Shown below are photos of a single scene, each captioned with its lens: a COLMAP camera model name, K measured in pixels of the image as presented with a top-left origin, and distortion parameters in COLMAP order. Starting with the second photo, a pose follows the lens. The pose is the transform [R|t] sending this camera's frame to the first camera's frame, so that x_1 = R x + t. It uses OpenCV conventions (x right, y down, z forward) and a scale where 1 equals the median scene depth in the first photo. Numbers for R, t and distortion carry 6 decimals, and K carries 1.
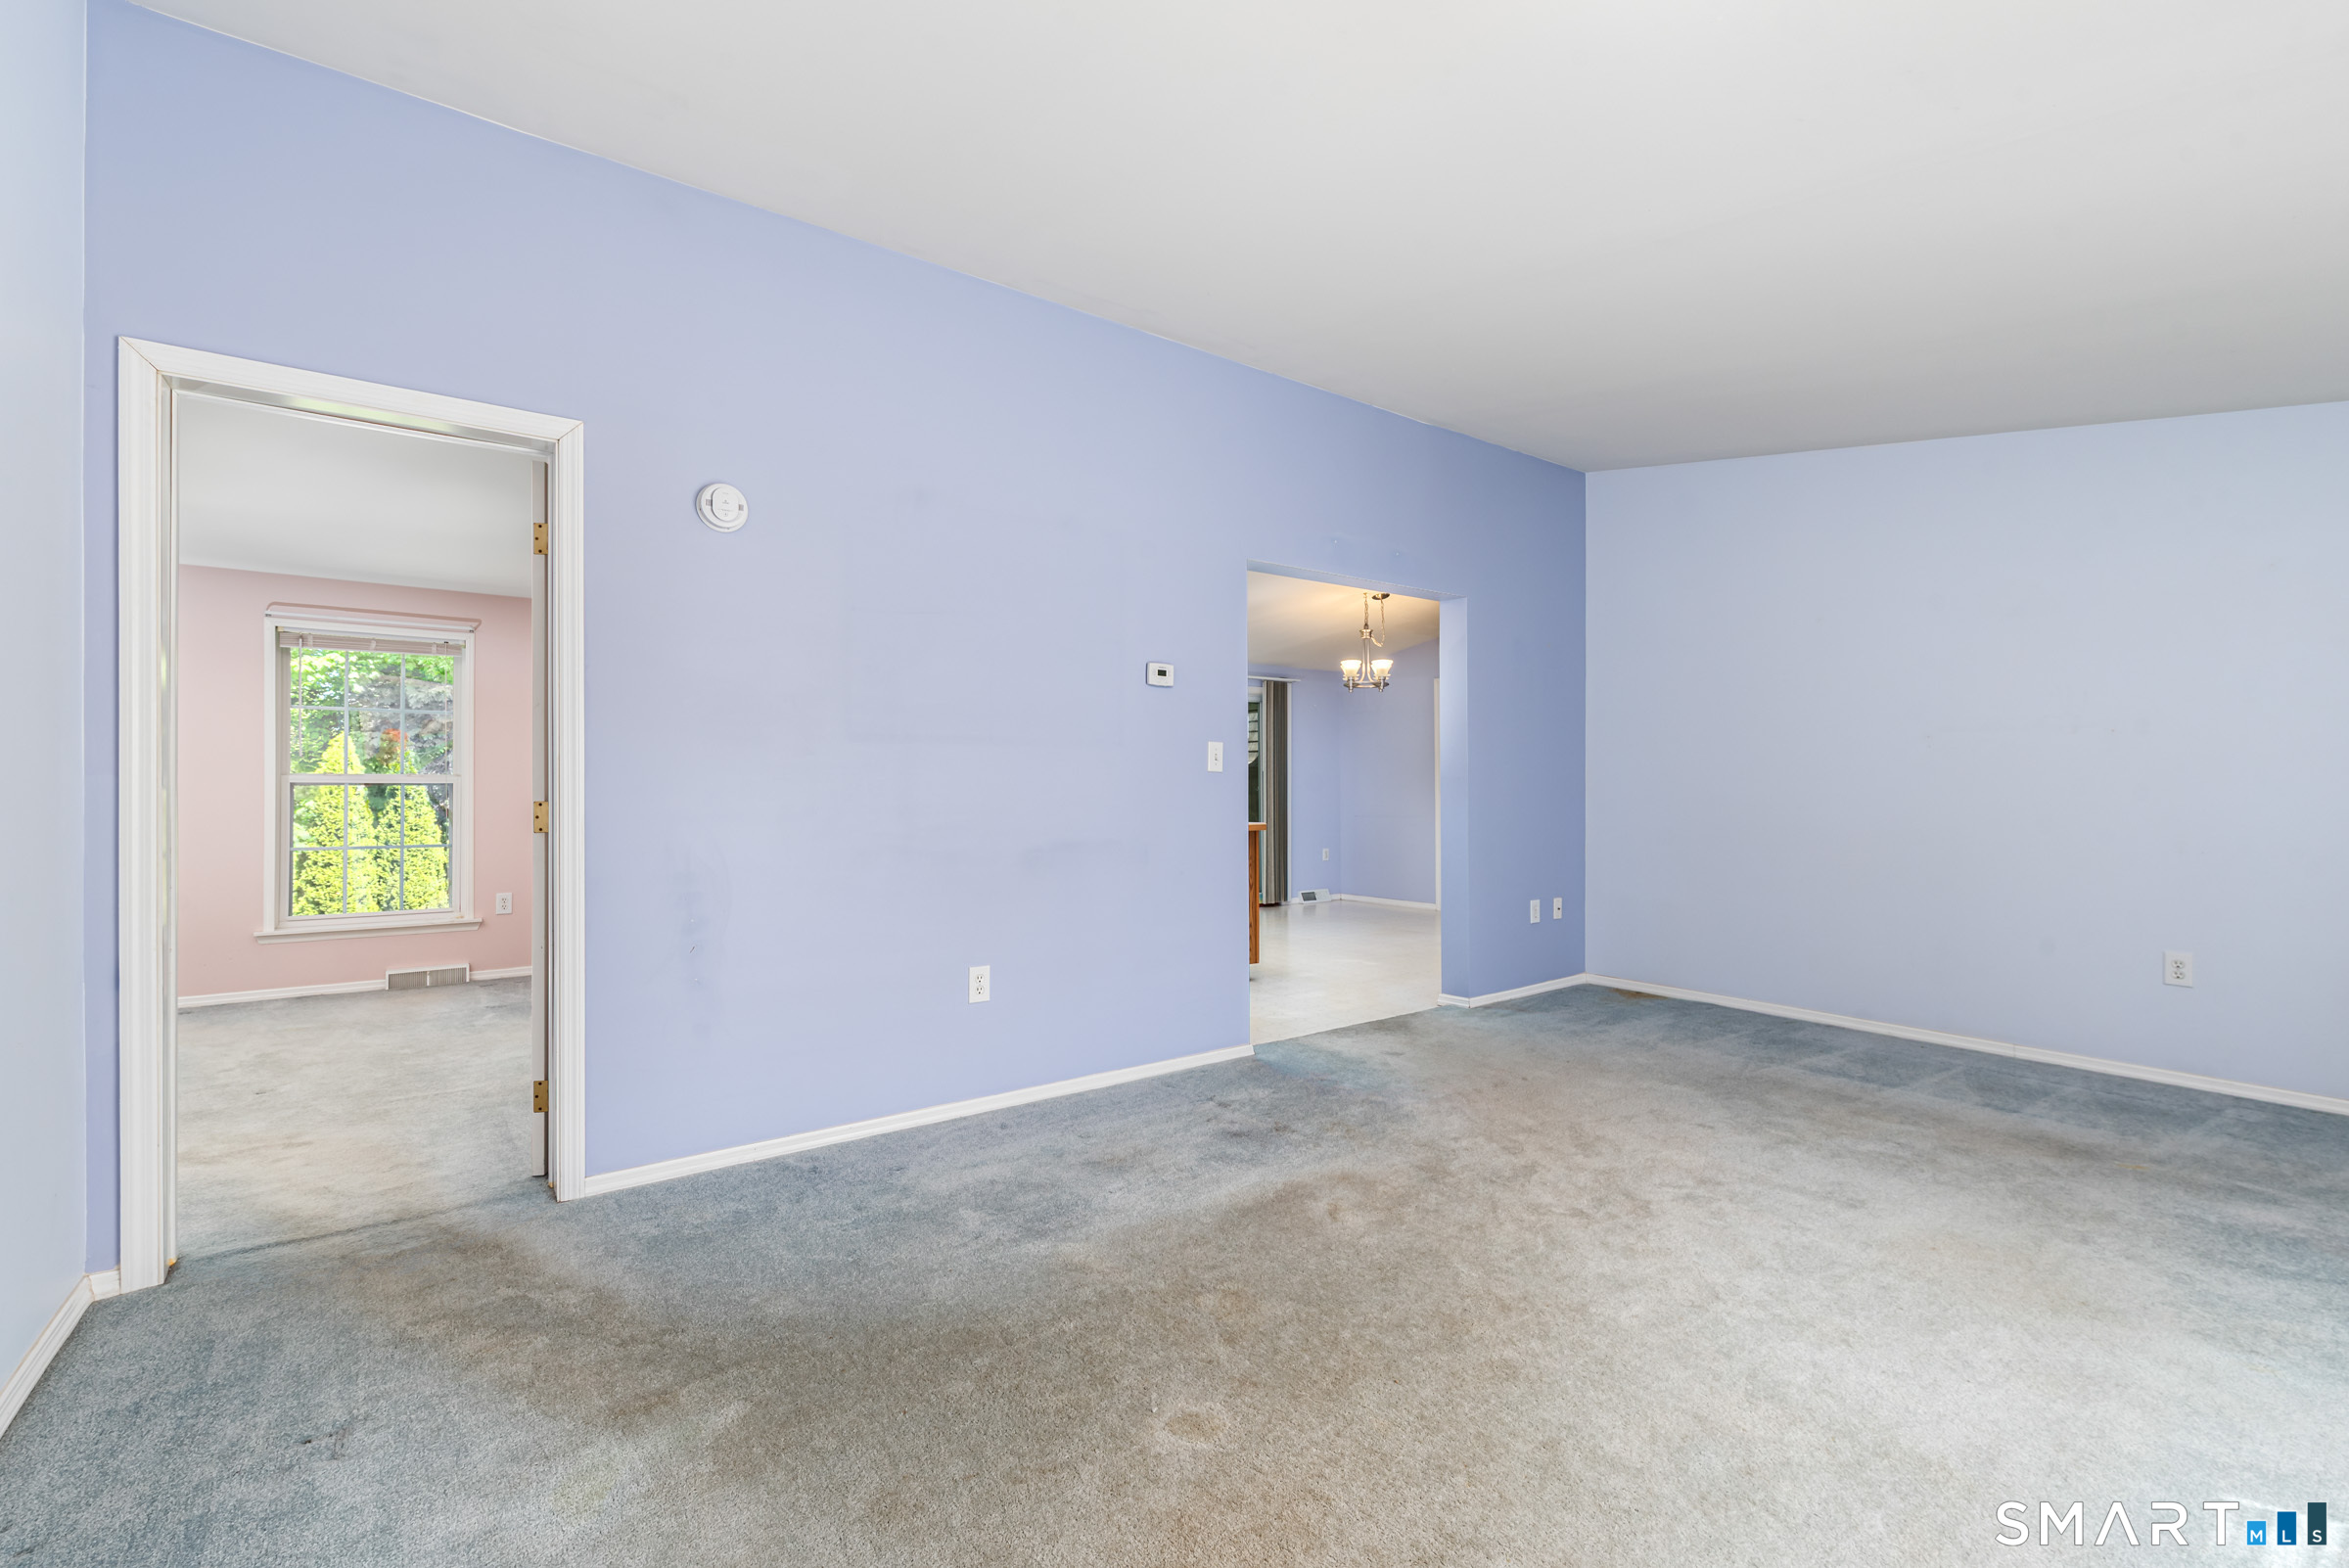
lens RADIAL K [[992.7, 0, 1174.5], [0, 992.7, 784.0], [0, 0, 1]] dist [-0.016146, 0.000026]
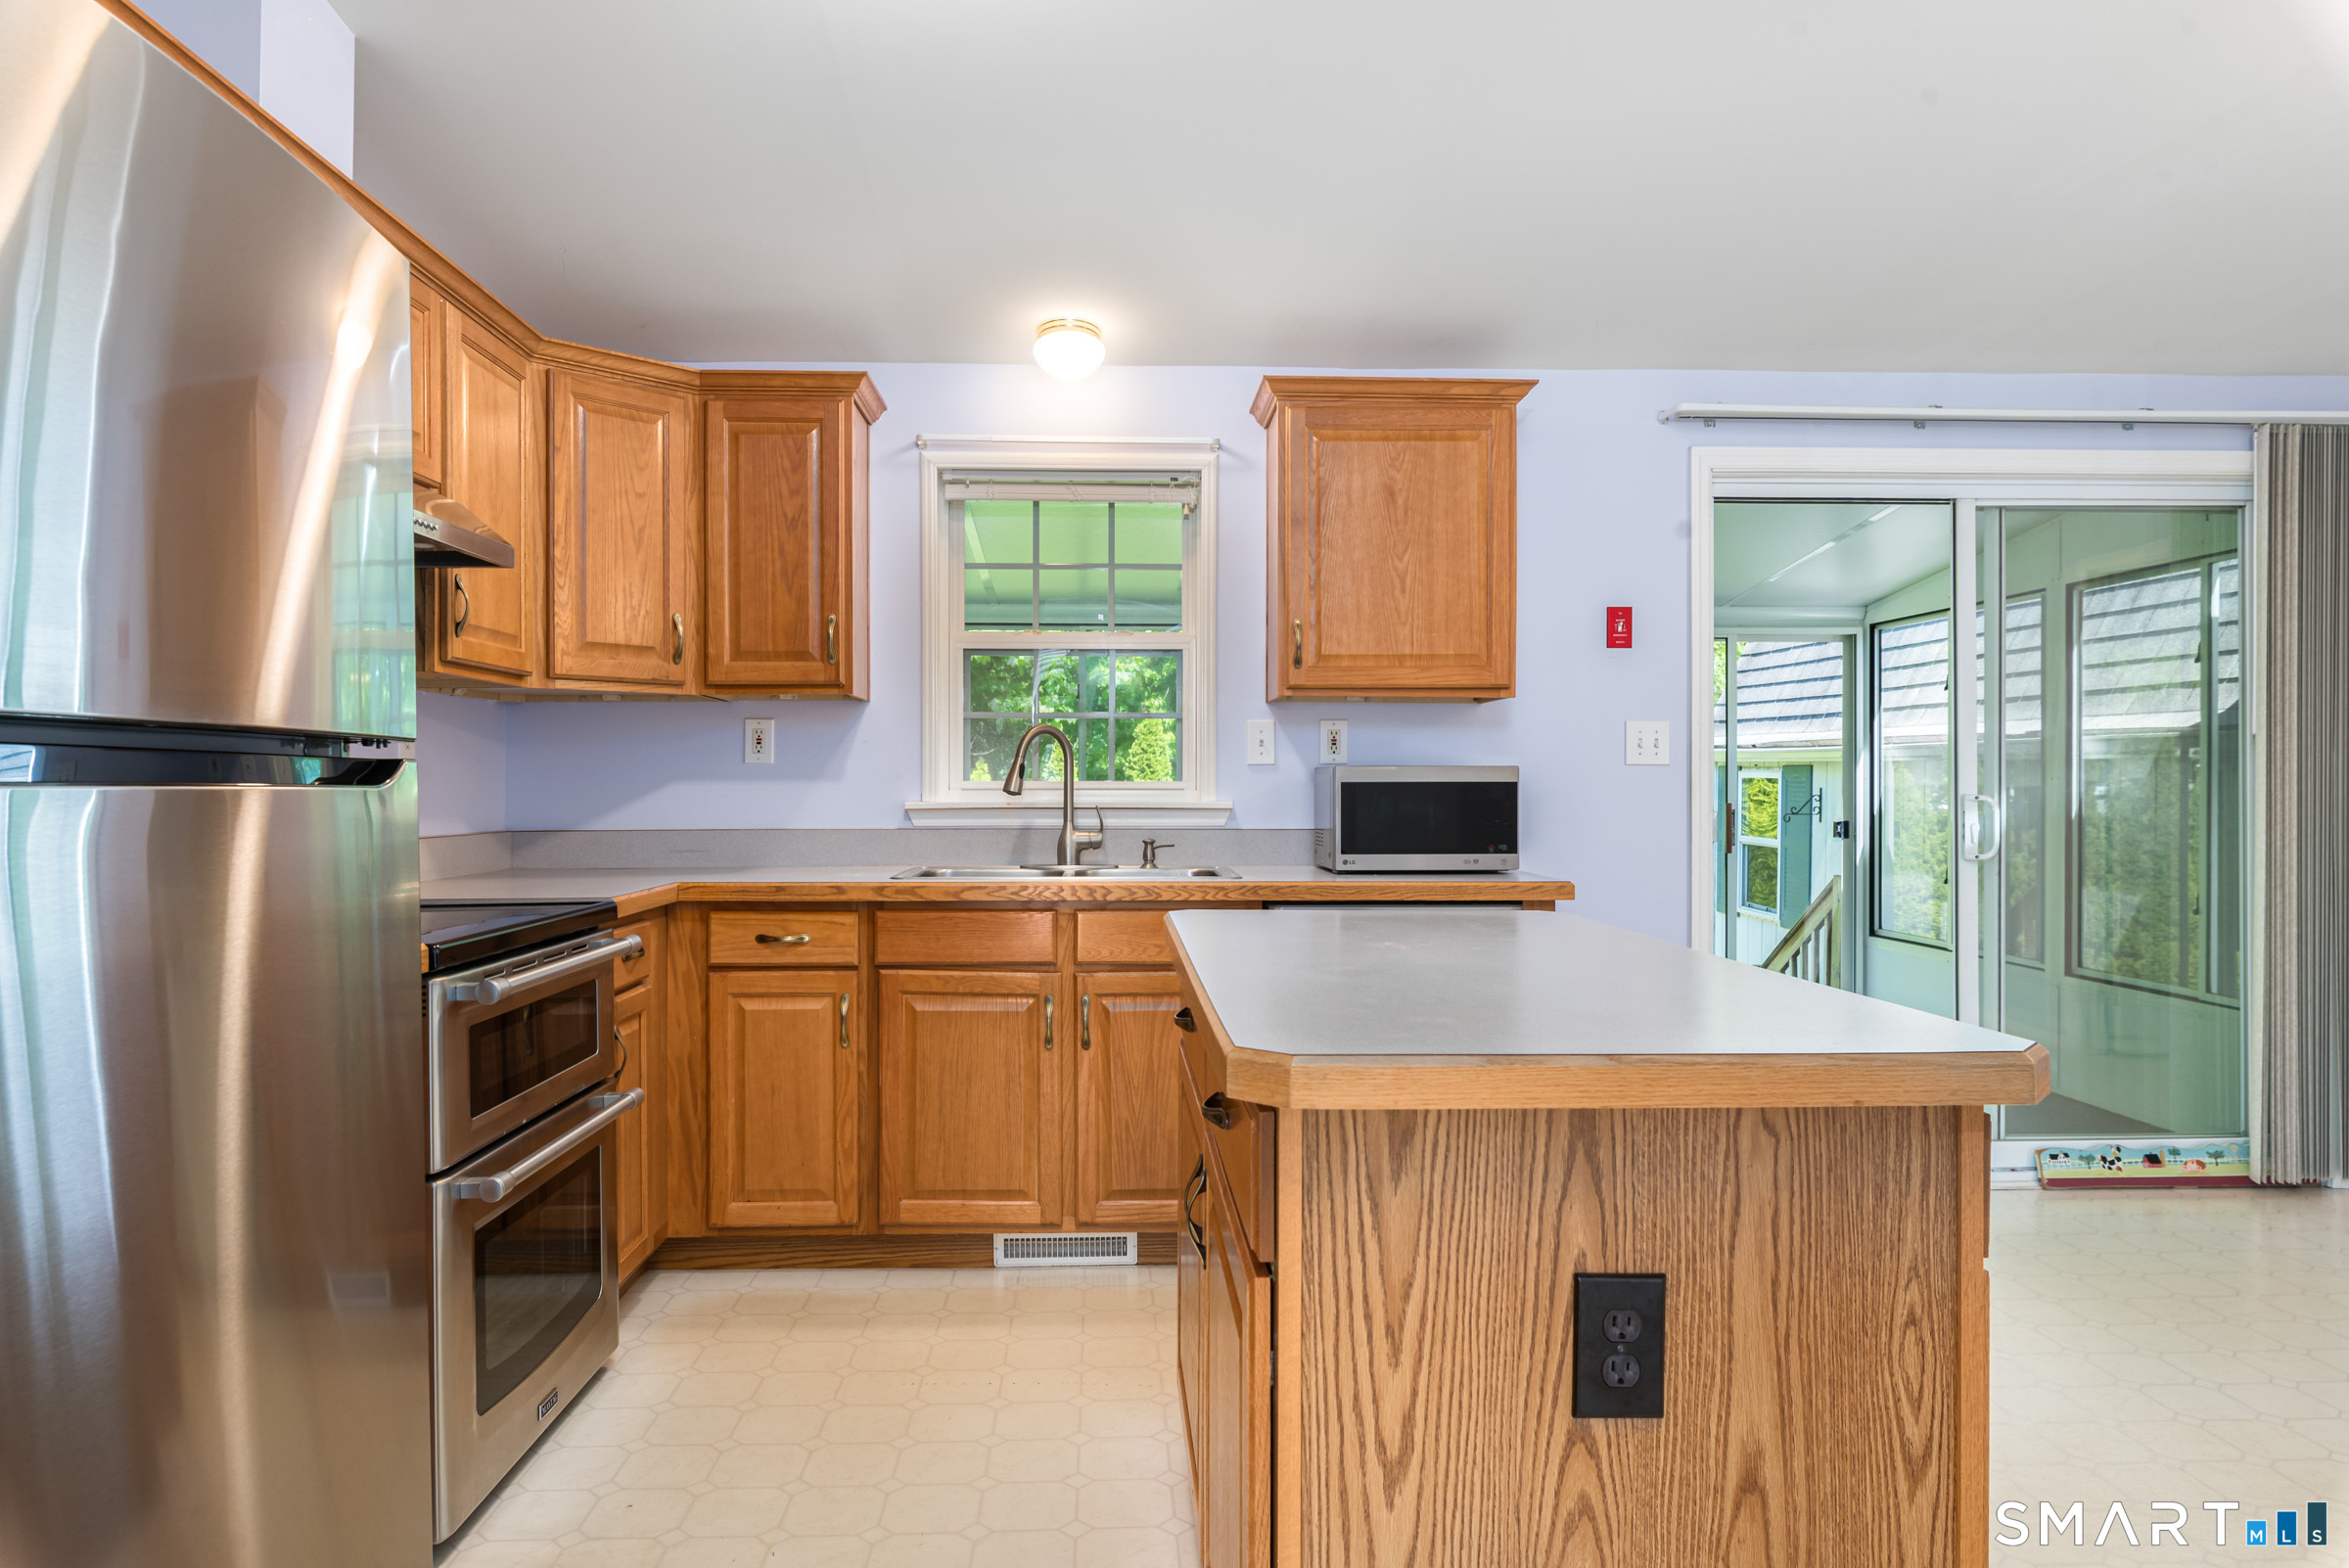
lens RADIAL K [[1464.4, 0, 1174.5], [0, 1464.4, 784.0], [0, 0, 1]] dist [-0.002649, -0.001277]
pose [[0.853782, 0.001033, -0.520630, 0.107564], [-0.000015, 0.999998, 0.001959, -0.002080], [0.520631, -0.001664, 0.853780, 1.188523]]
